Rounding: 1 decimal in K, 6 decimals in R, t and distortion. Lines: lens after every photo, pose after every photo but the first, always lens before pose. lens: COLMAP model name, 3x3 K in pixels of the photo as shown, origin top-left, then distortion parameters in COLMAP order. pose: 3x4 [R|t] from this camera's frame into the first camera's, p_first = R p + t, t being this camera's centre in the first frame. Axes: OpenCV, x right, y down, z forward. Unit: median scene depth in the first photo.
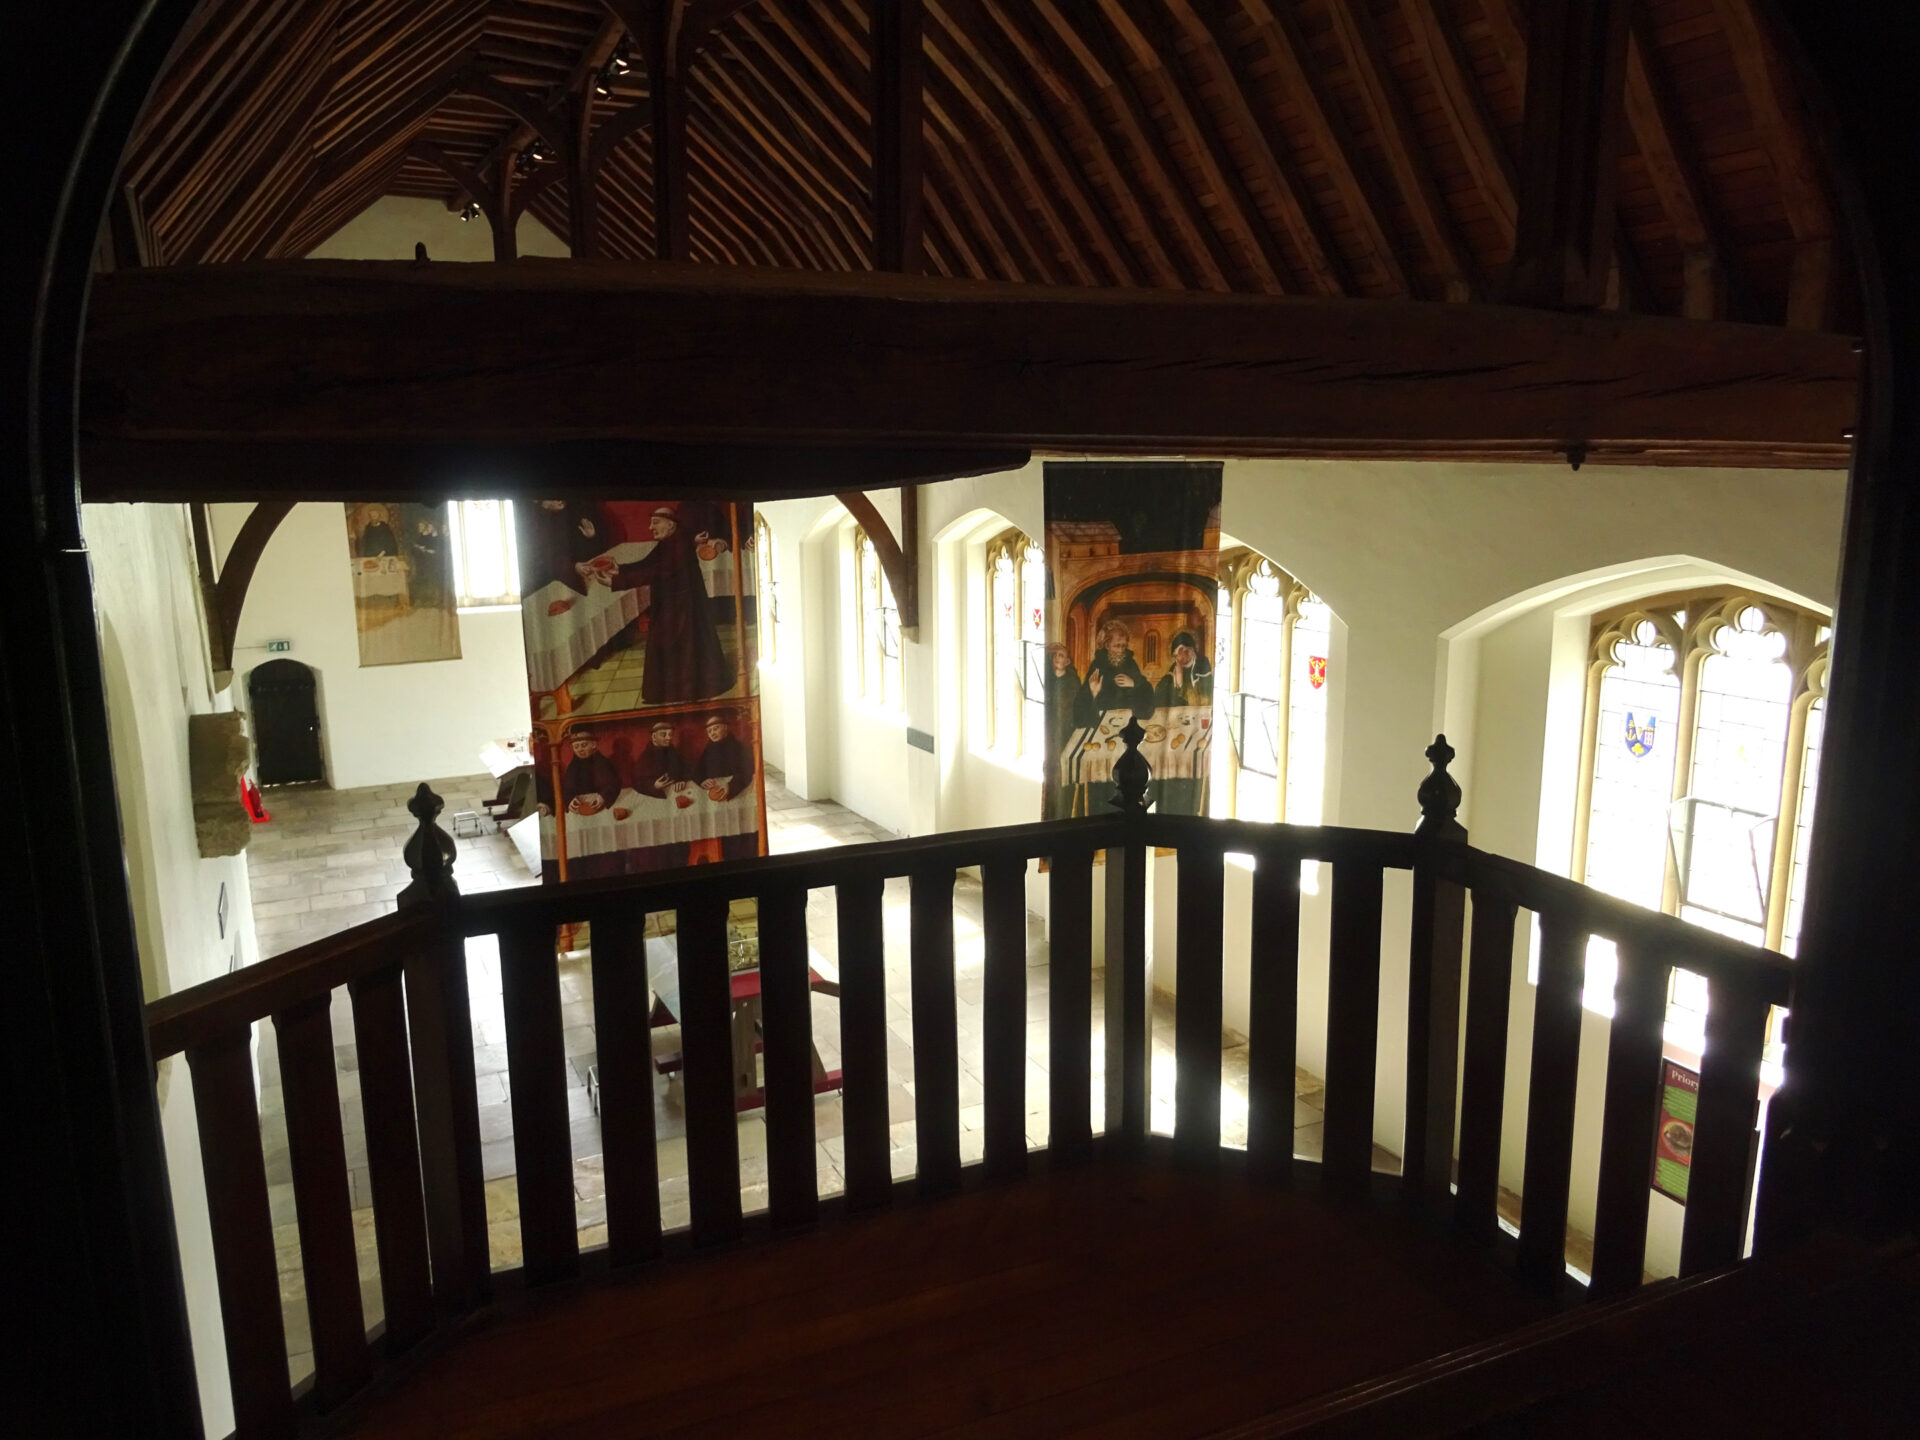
lens RADIAL K [[1519.9, 0, 959.2], [0, 1519.9, 710.3], [0, 0, 1]] dist [0.014992, 0.004225]
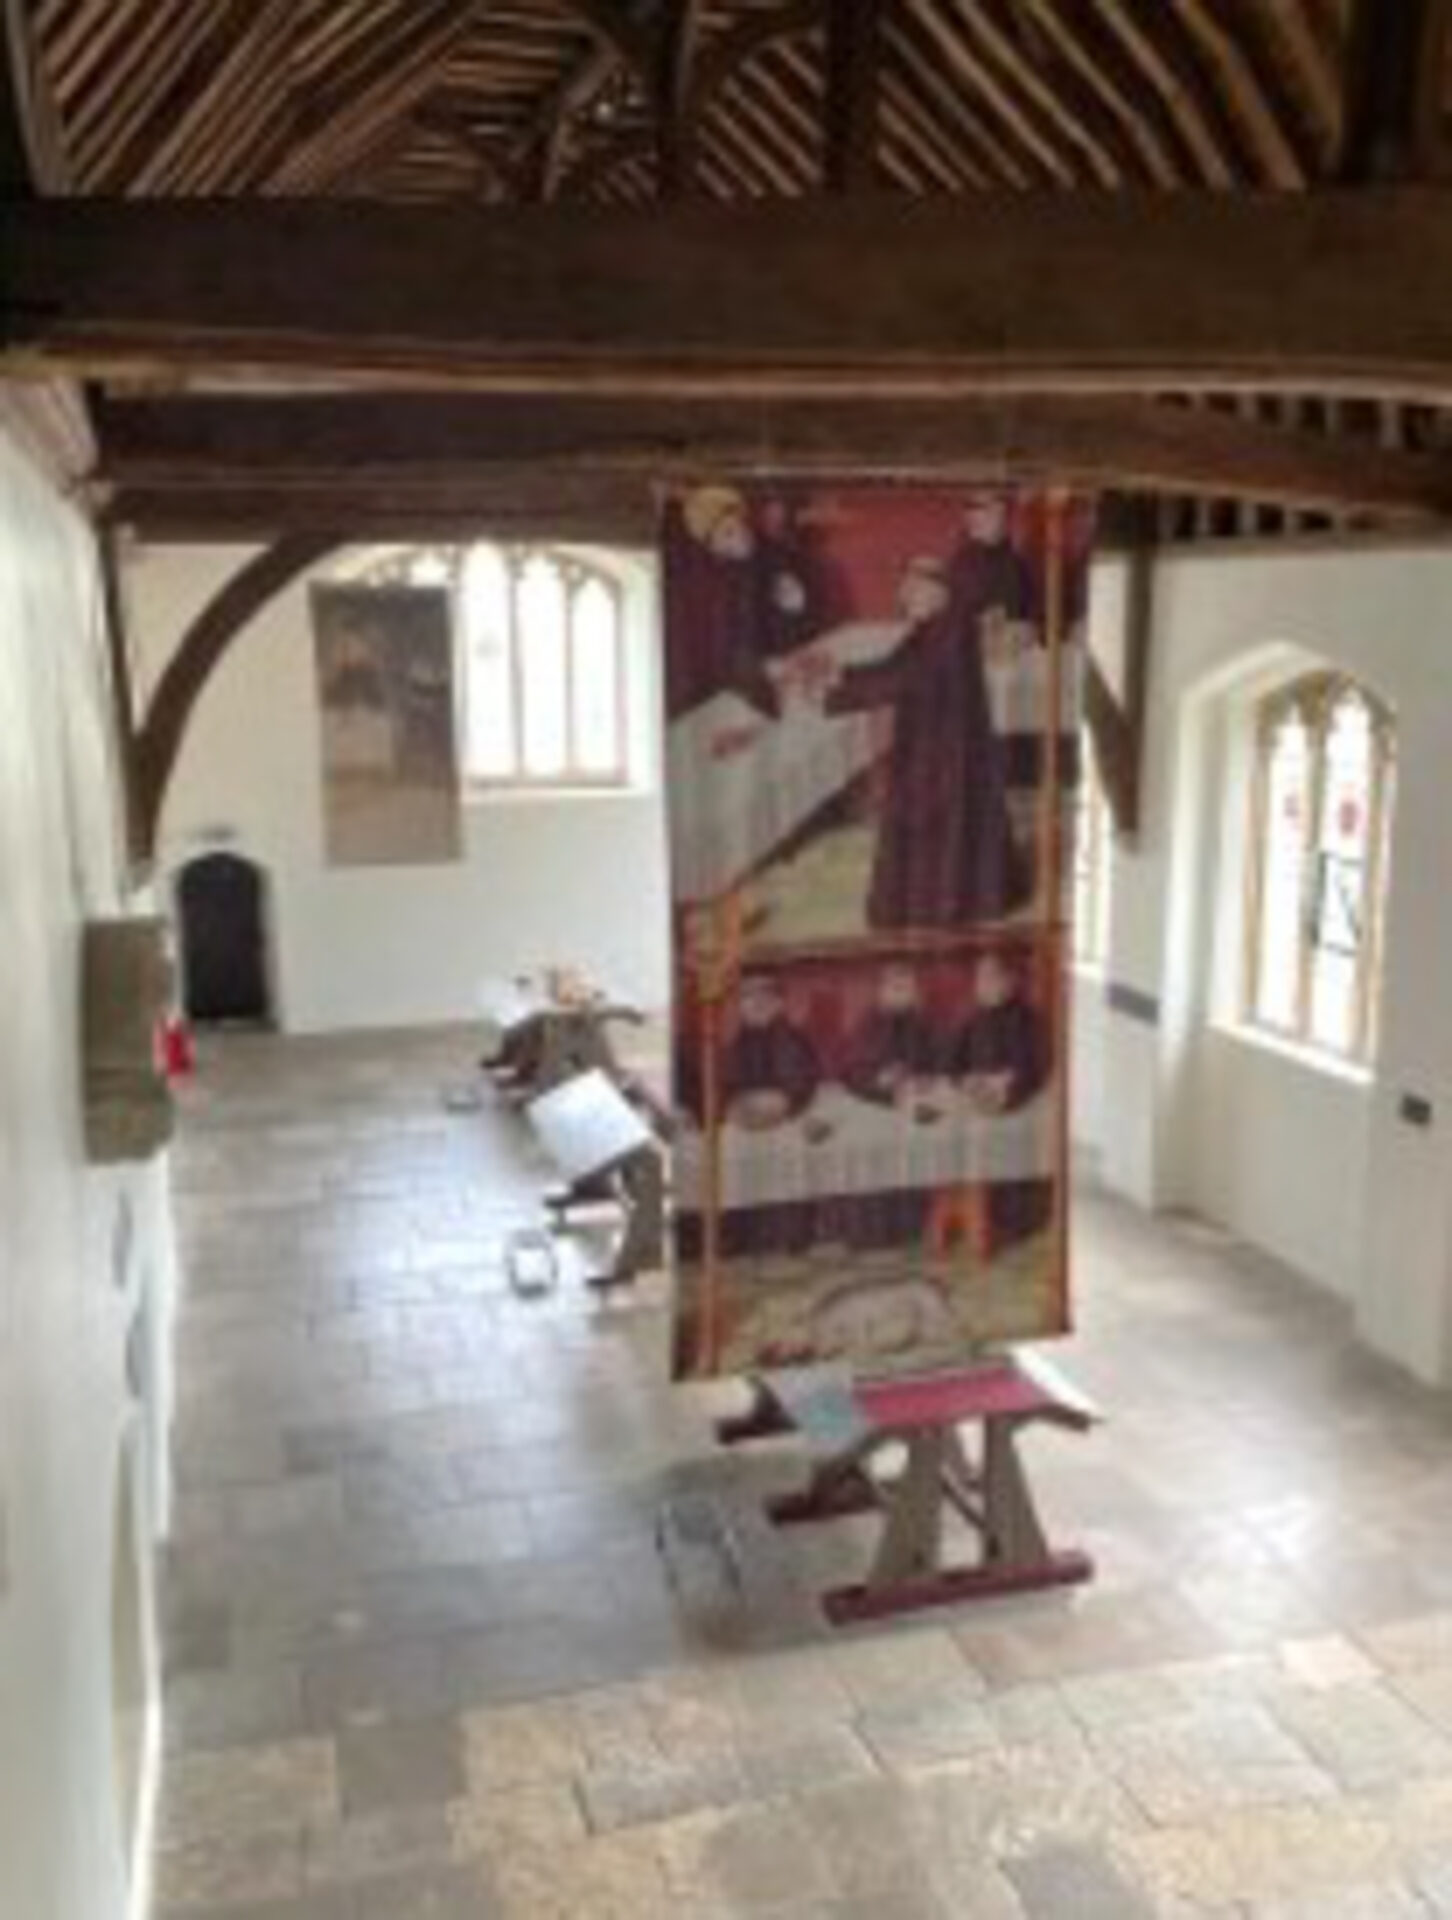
lens RADIAL K [[2009.3, 0, 729.2], [0, 2009.3, 966.0], [0, 0, 1]] dist [0.102409, 0.000000]
pose [[0.984982, 0.040371, -0.167871, -0.130905], [-0.039116, 0.999177, 0.010778, 0.002688], [0.168167, -0.004049, 0.985750, 0.279829]]
